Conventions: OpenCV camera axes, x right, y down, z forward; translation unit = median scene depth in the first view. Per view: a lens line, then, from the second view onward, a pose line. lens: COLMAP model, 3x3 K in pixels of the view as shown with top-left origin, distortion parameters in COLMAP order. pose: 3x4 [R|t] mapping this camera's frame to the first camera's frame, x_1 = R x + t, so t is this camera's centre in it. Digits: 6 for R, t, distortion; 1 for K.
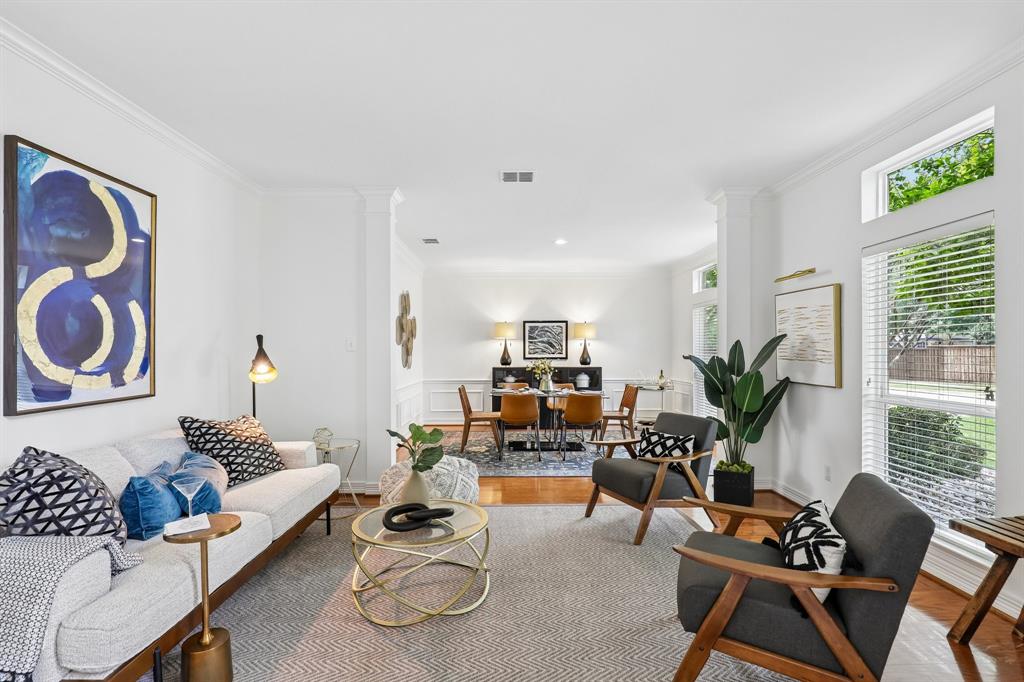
lens RADIAL K [[469.8, 0, 513.9], [0, 469.8, 348.2], [0, 0, 1]] dist [-0.028461, 0.006615]
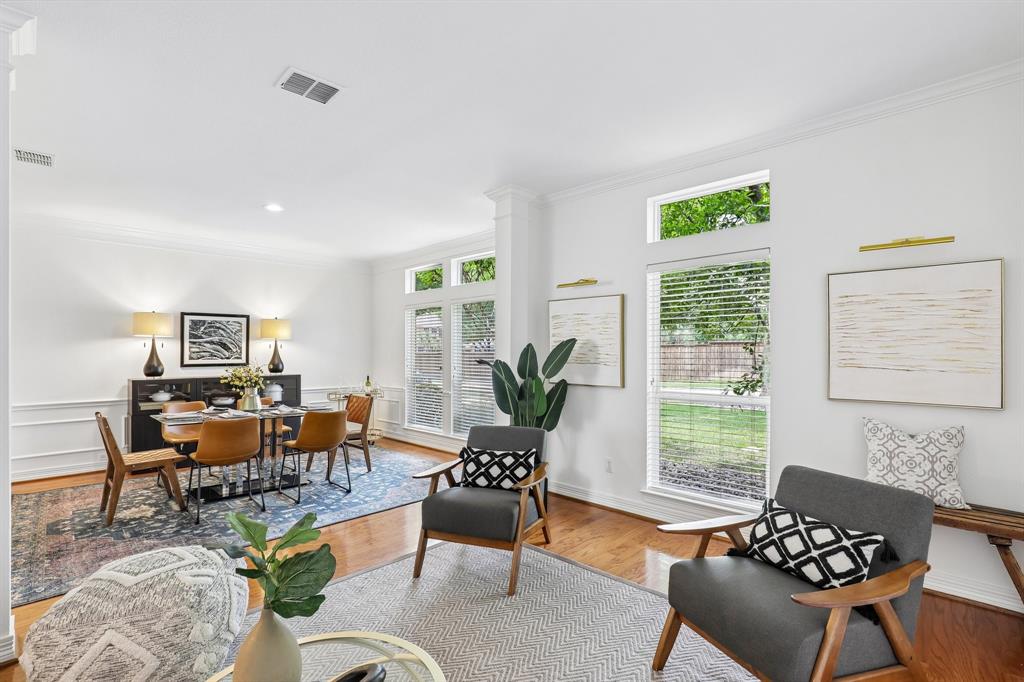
lens RADIAL K [[469.8, 0, 506.2], [0, 469.8, 351.6], [0, 0, 1]] dist [-0.028461, 0.006615]
pose [[0.710052, 0.003820, 0.704139, -0.269135], [-0.003020, 0.999993, -0.002379, 0.002028], [-0.704143, -0.000437, 0.710058, 0.373096]]
